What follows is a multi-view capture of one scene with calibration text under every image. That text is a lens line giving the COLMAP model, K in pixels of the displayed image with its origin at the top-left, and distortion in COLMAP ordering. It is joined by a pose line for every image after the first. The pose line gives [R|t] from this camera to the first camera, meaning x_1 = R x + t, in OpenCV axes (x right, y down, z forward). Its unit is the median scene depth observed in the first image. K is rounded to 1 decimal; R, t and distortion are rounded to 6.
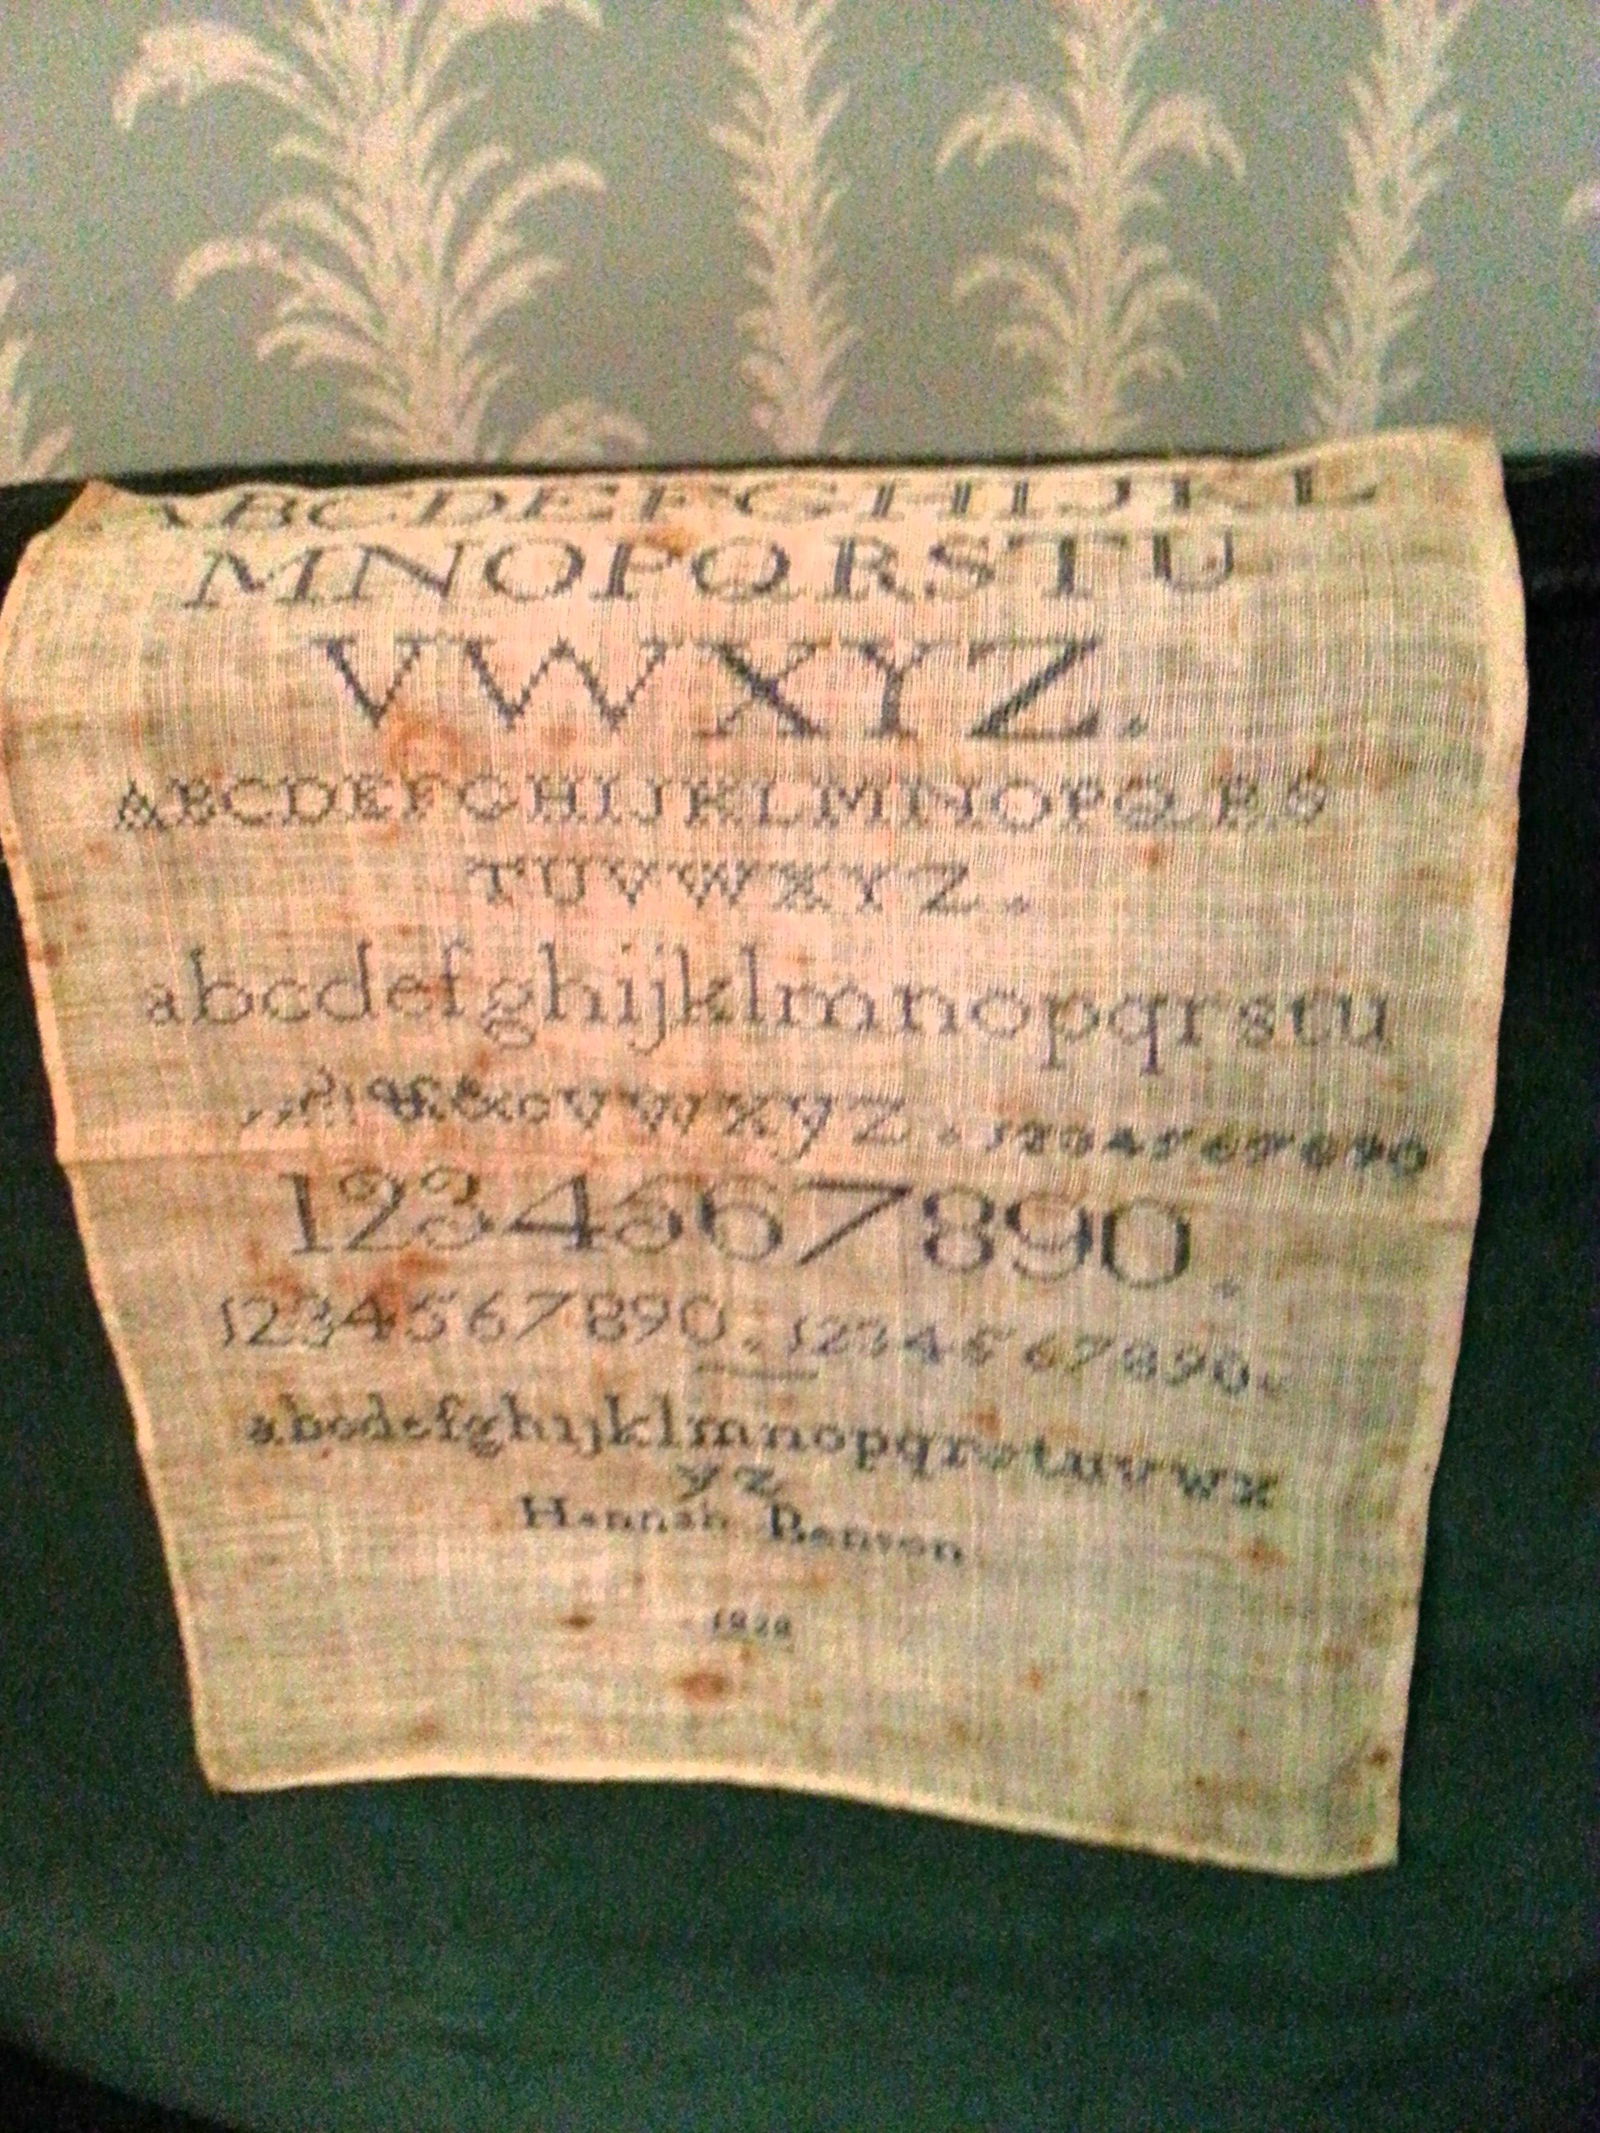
lens RADIAL K [[1647.8, 0, 797.9], [0, 1647.8, 1059.4], [0, 0, 1]] dist [0.009353, 0.000508]
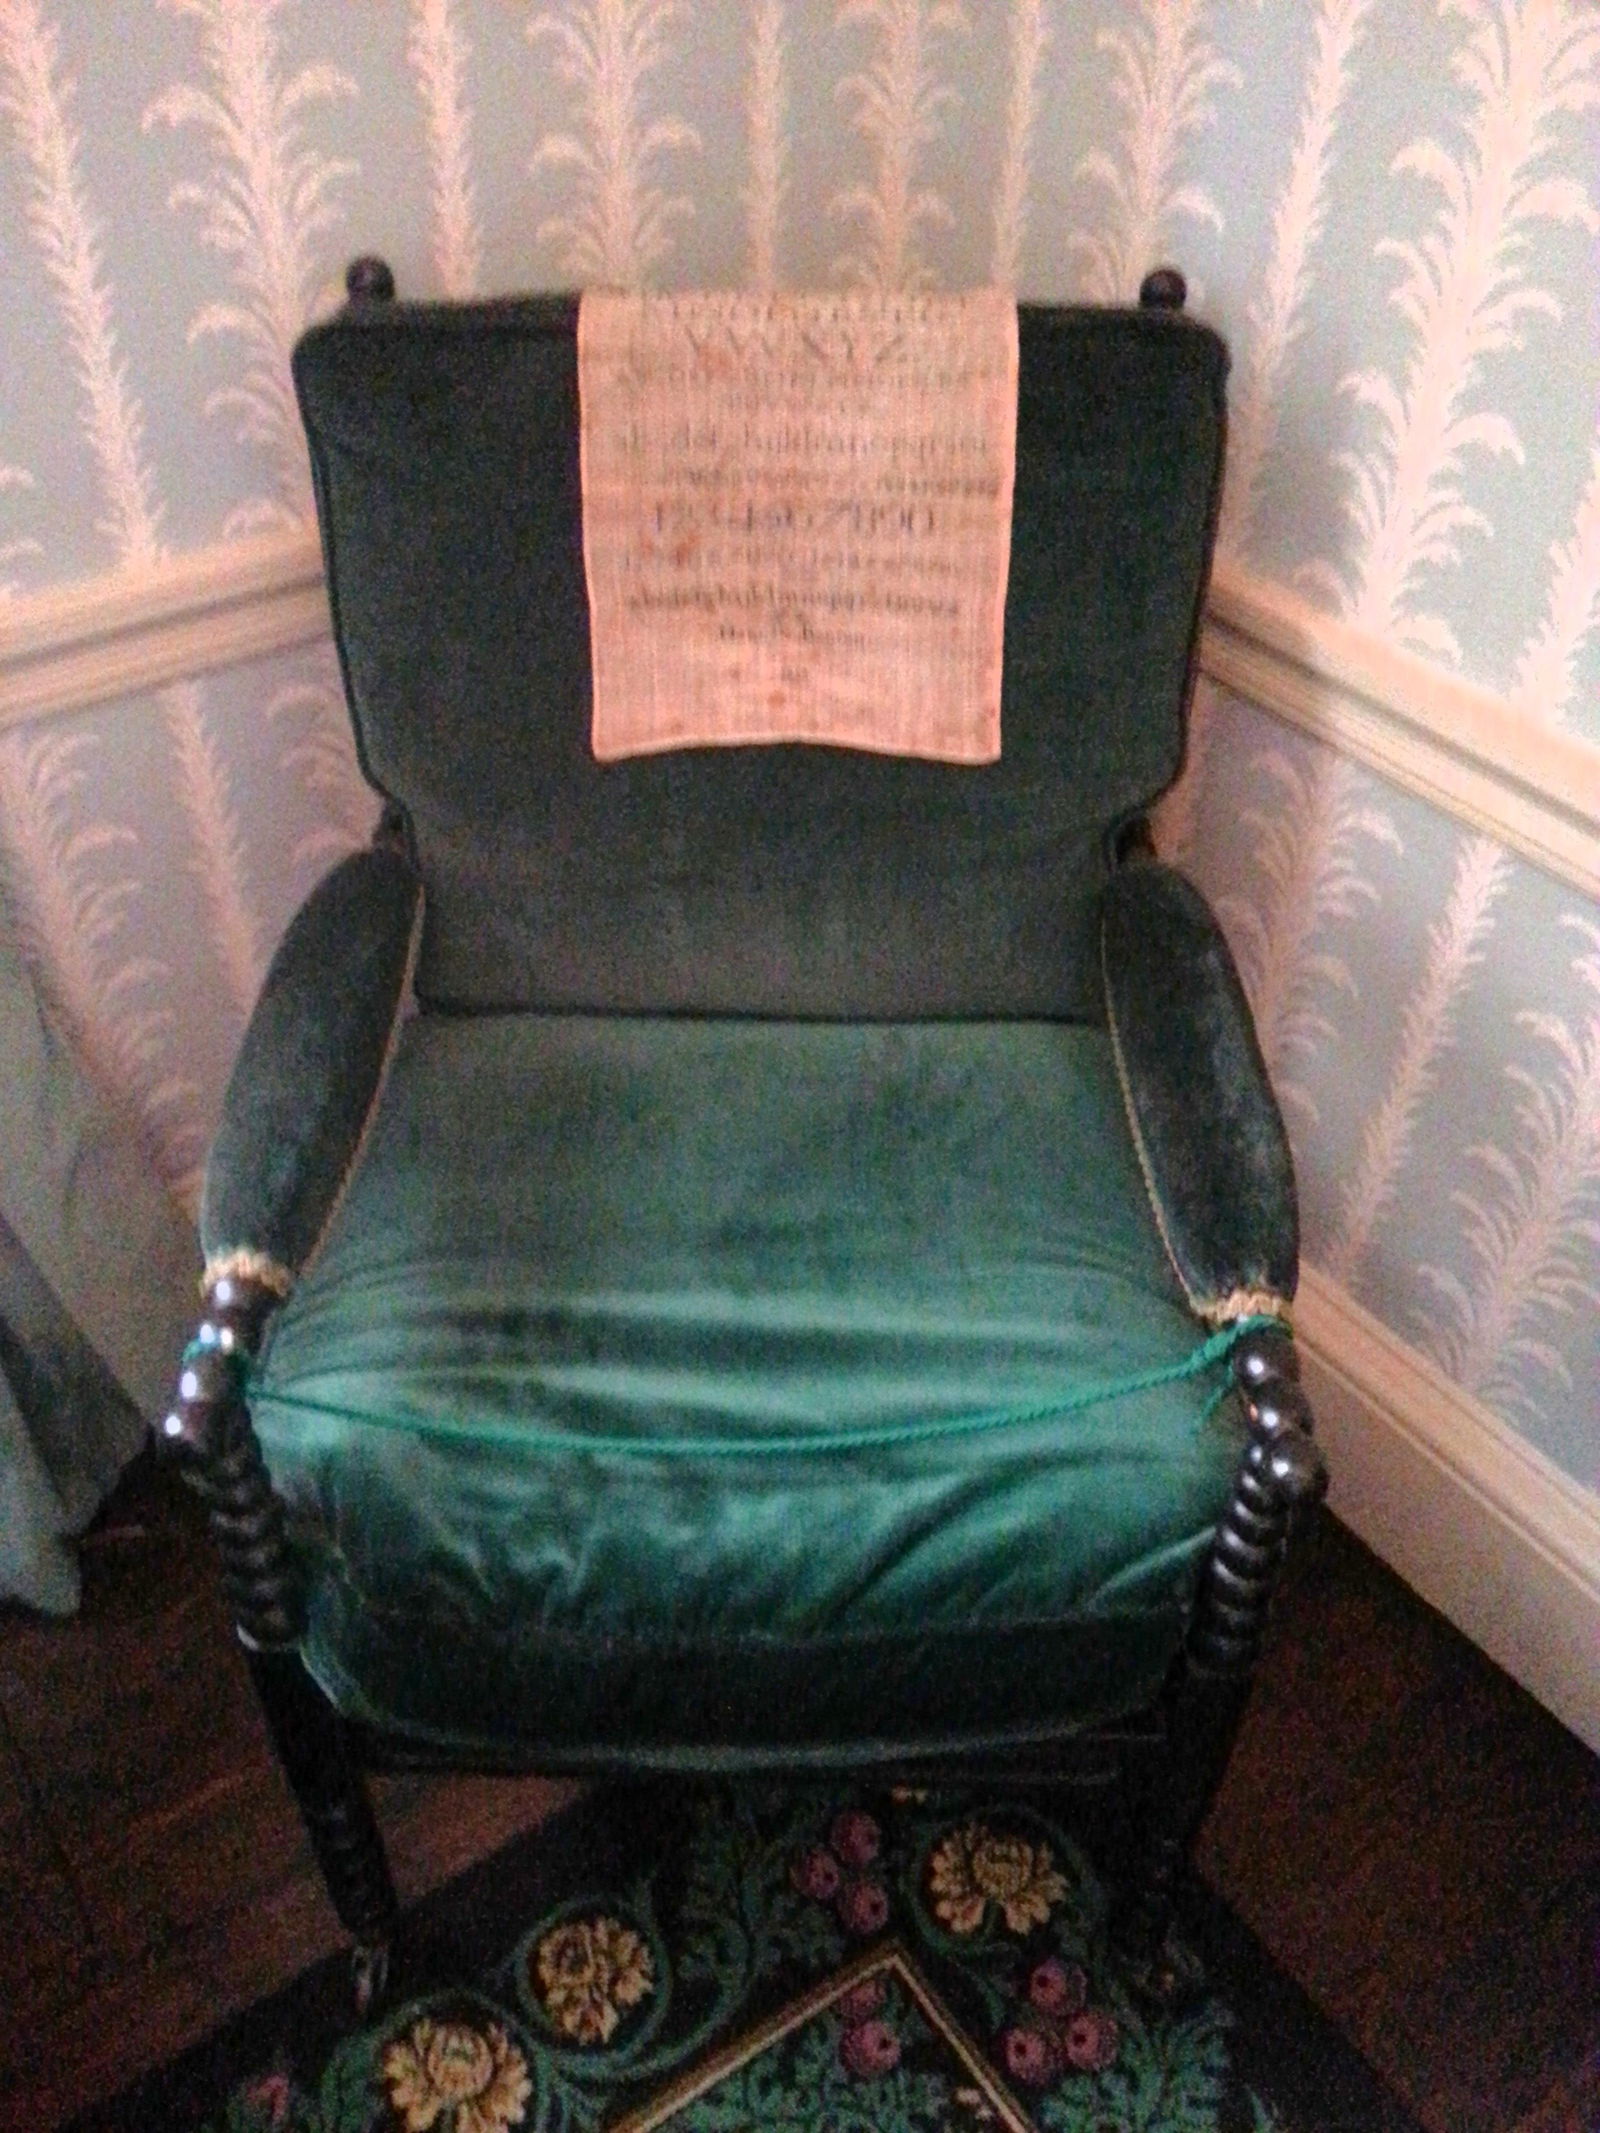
lens RADIAL K [[1647.8, 0, 800.4], [0, 1647.8, 1073.8], [0, 0, 1]] dist [0.009353, 0.000508]
pose [[0.989764, -0.000986, 0.142708, -0.497819], [0.005386, 0.999522, -0.030444, 1.291780], [-0.142610, 0.030900, 0.989296, -2.195578]]
